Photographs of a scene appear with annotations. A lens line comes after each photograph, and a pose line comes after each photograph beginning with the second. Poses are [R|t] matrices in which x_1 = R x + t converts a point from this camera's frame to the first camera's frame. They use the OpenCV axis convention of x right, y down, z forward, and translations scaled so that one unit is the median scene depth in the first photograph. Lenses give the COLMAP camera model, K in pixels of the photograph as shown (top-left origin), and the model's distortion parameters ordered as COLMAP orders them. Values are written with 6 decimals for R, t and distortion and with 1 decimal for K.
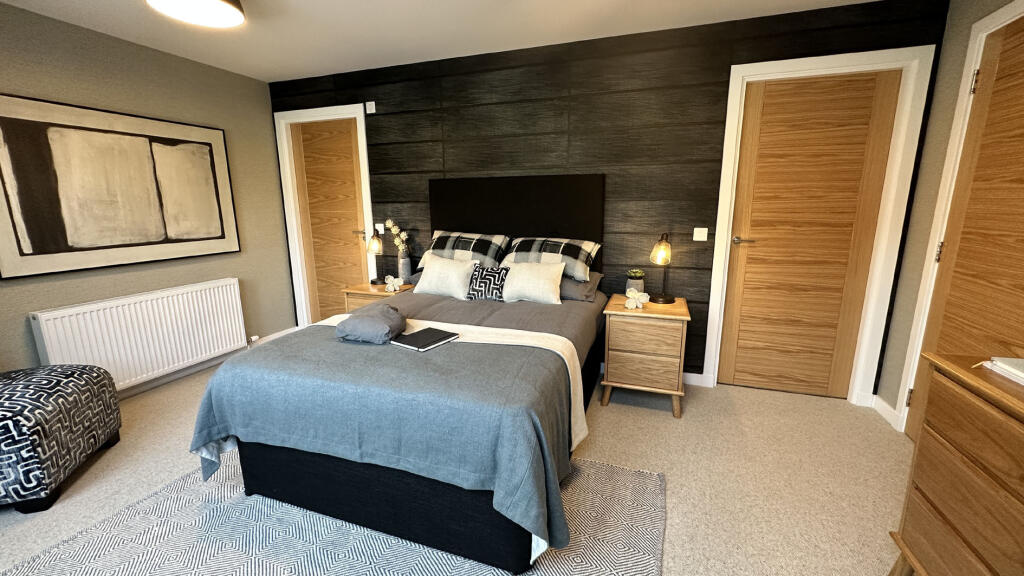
lens RADIAL K [[406.7, 0, 507.9], [0, 406.7, 284.5], [0, 0, 1]] dist [0.000181, 0.000048]
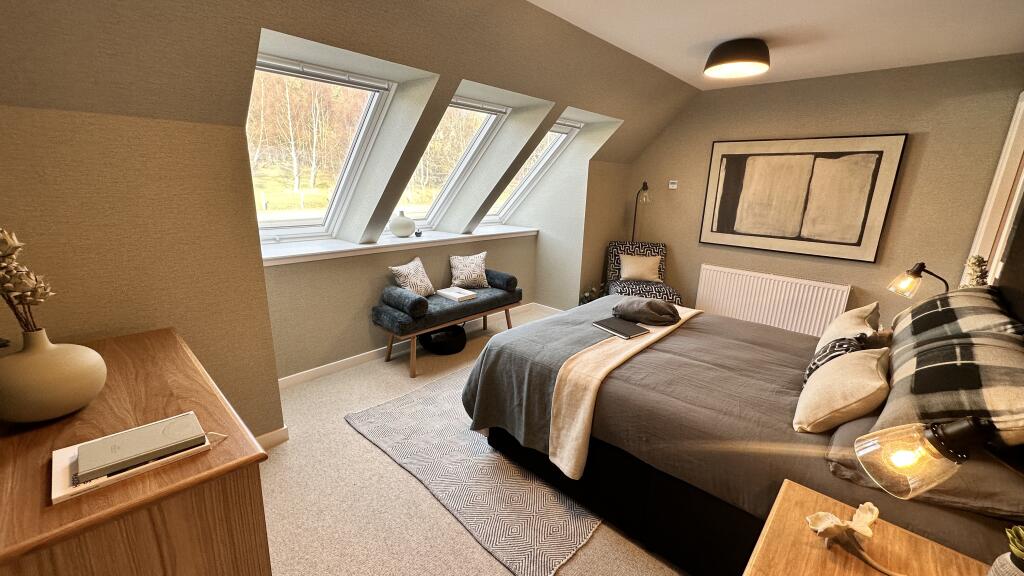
lens RADIAL K [[406.7, 0, 508.6], [0, 406.7, 285.3], [0, 0, 1]] dist [0.000181, 0.000048]
pose [[-0.408784, 0.229116, -0.883403, 0.661065], [-0.202116, 0.921210, 0.332448, -0.216850], [0.889969, 0.314449, -0.330268, 0.703452]]
